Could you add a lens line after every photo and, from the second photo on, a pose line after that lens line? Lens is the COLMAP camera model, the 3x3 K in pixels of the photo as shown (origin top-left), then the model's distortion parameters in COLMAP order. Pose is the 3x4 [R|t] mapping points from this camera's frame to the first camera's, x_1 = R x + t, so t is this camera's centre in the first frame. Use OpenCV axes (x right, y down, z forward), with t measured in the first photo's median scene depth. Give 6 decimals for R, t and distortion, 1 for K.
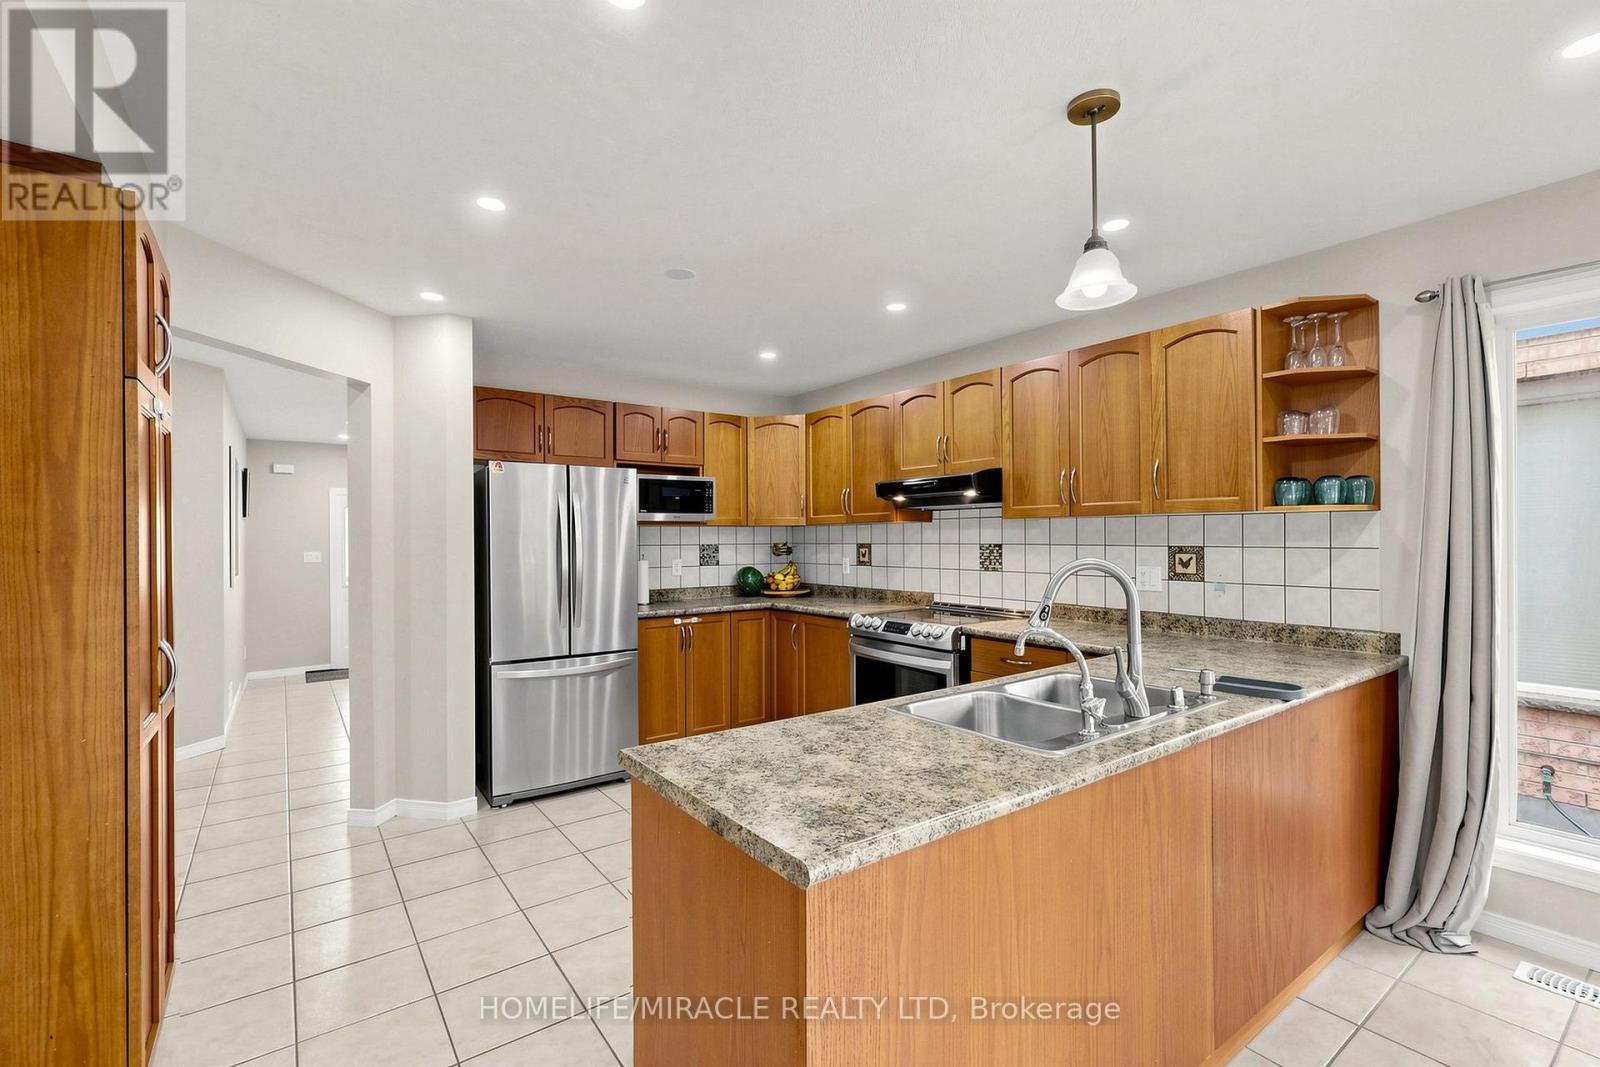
lens RADIAL K [[706.3, 0, 800.0], [0, 706.3, 533.5], [0, 0, 1]] dist [0.000661, 0.000285]
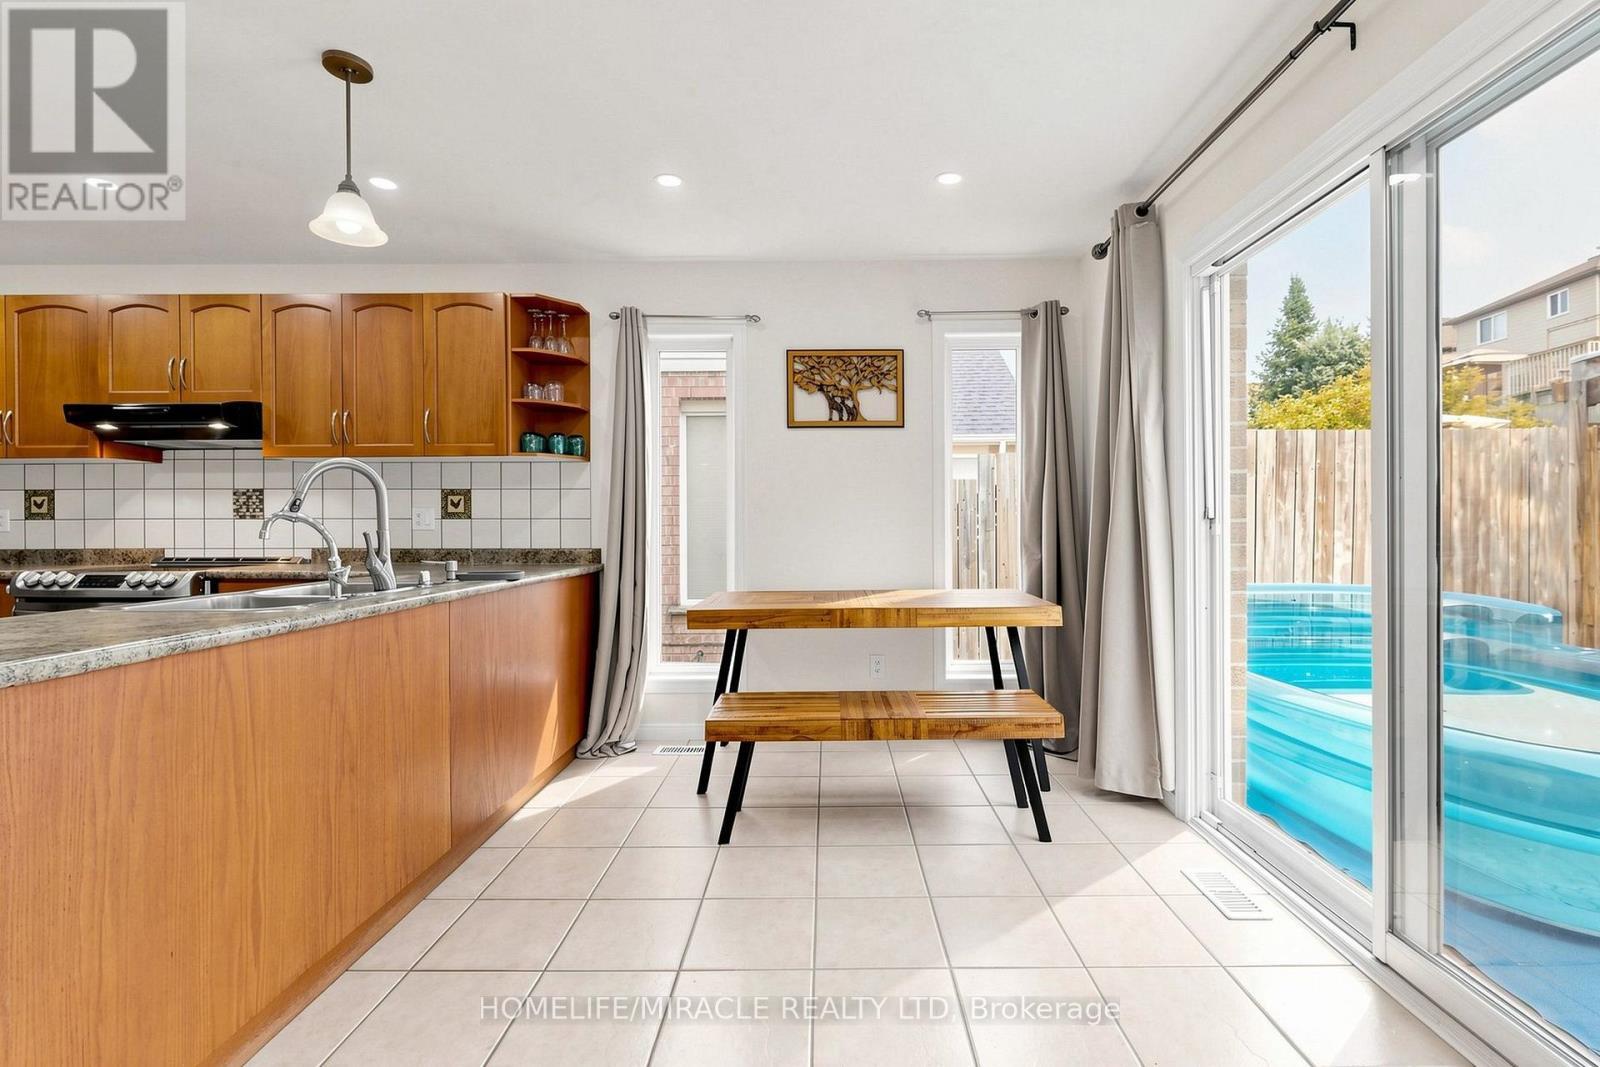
lens RADIAL K [[711.5, 0, 829.2], [0, 711.5, 533.8], [0, 0, 1]] dist [-0.000759, -0.000329]
pose [[0.593624, 0.000276, 0.804743, -0.025240], [-0.004630, 0.999985, 0.003072, 0.076735], [-0.804730, -0.005549, 0.593616, -0.164402]]
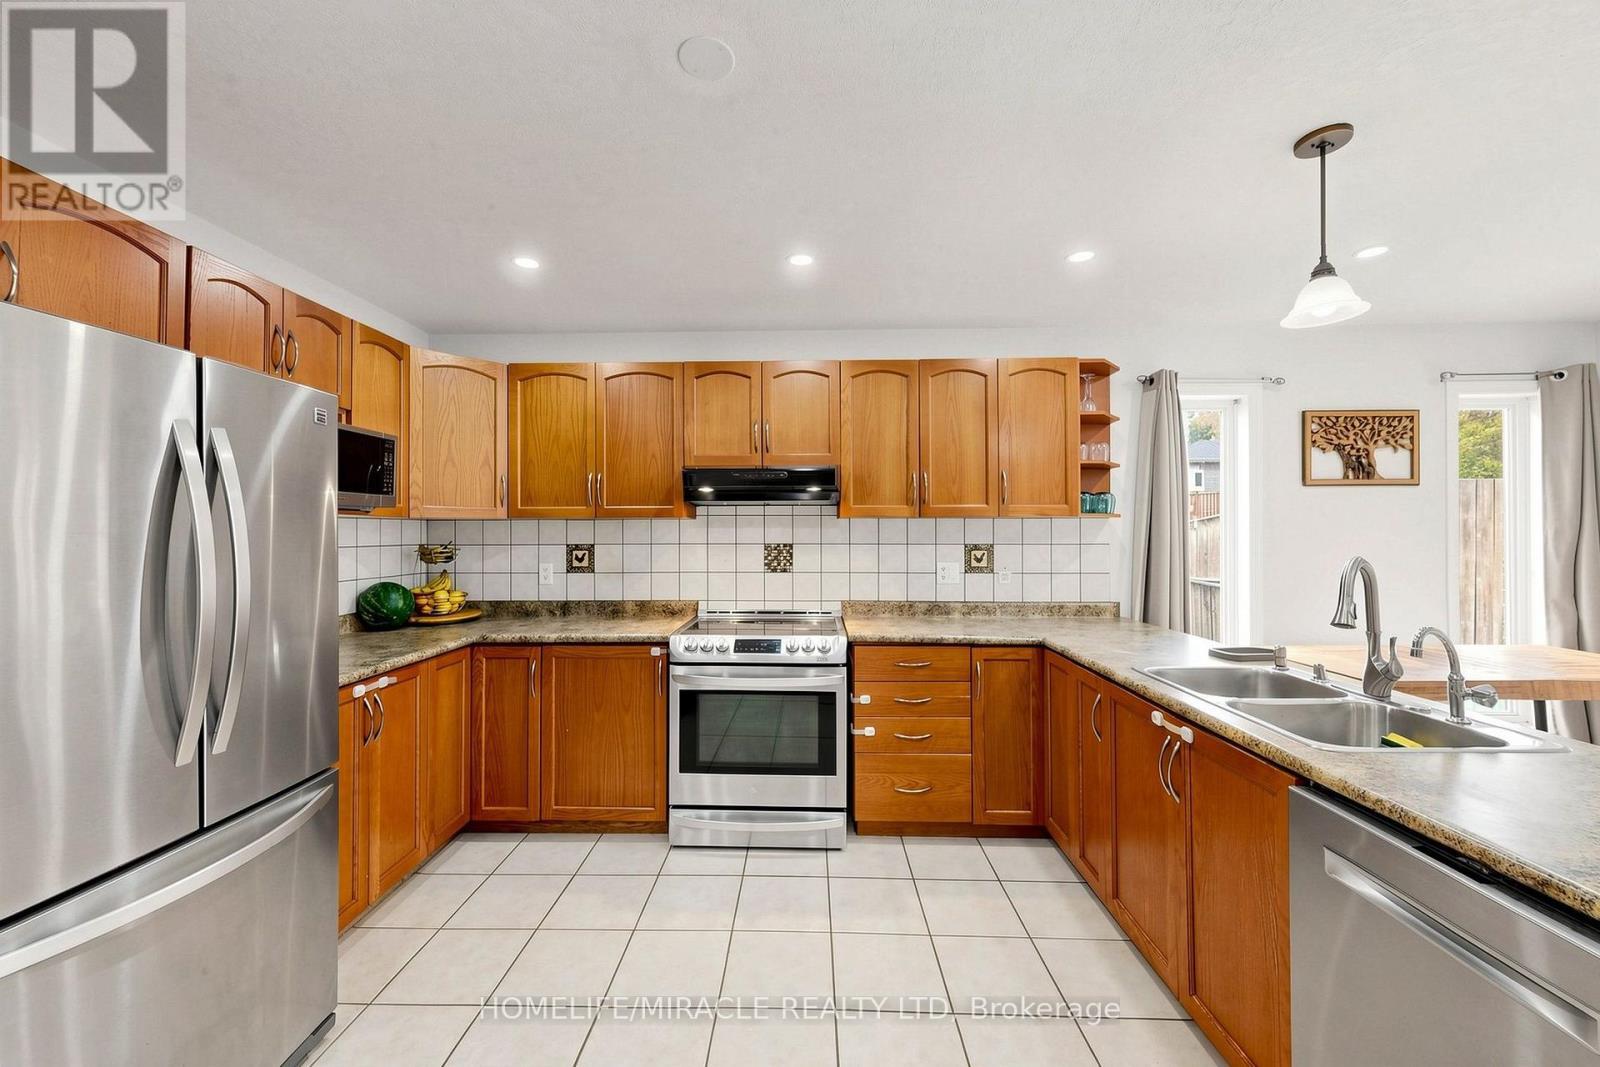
lens RADIAL K [[608.2, 0, 800.0], [0, 608.2, 533.5], [0, 0, 1]] dist [0.000489, 0.000136]
pose [[0.607613, 0.005822, 0.794212, -0.422534], [-0.005674, 0.999979, -0.002989, 0.003684], [-0.794213, -0.002691, 0.607633, 0.555187]]
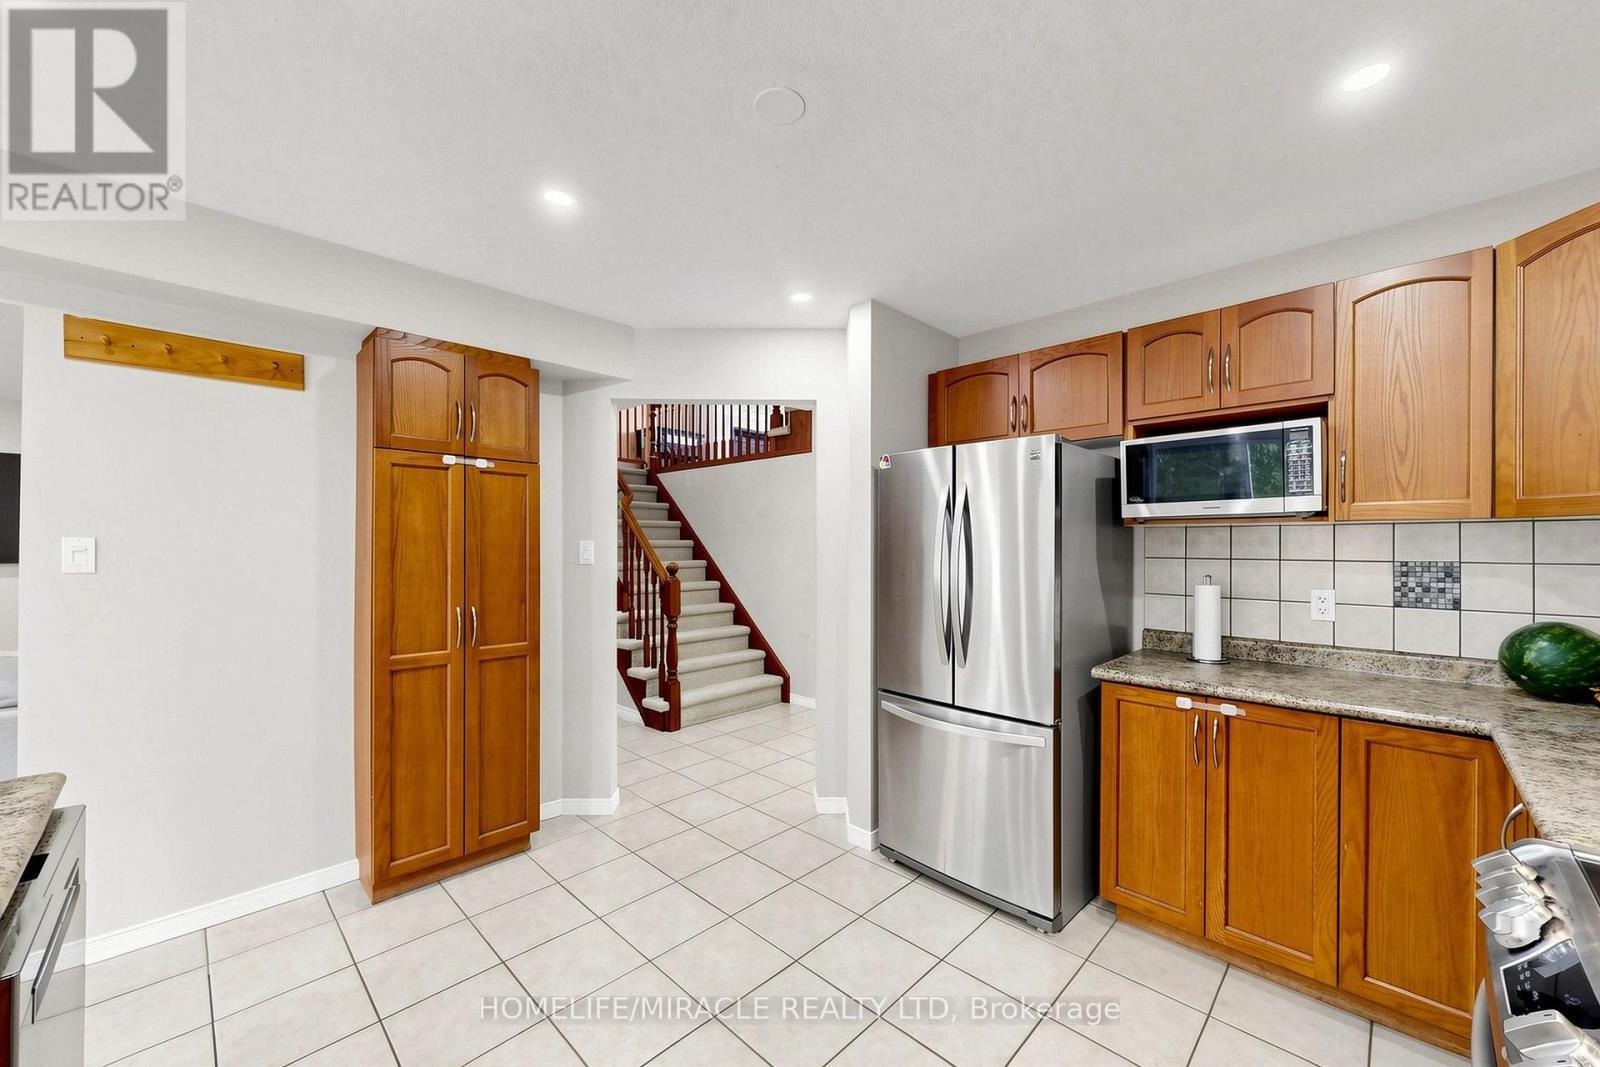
lens RADIAL K [[622.6, 0, 792.4], [0, 622.6, 544.2], [0, 0, 1]] dist [0.000499, 0.000087]
pose [[0.153177, 0.008785, -0.988160, 0.306467], [0.002744, 0.999953, 0.009315, -0.001376], [0.988195, -0.004138, 0.153146, 0.787929]]
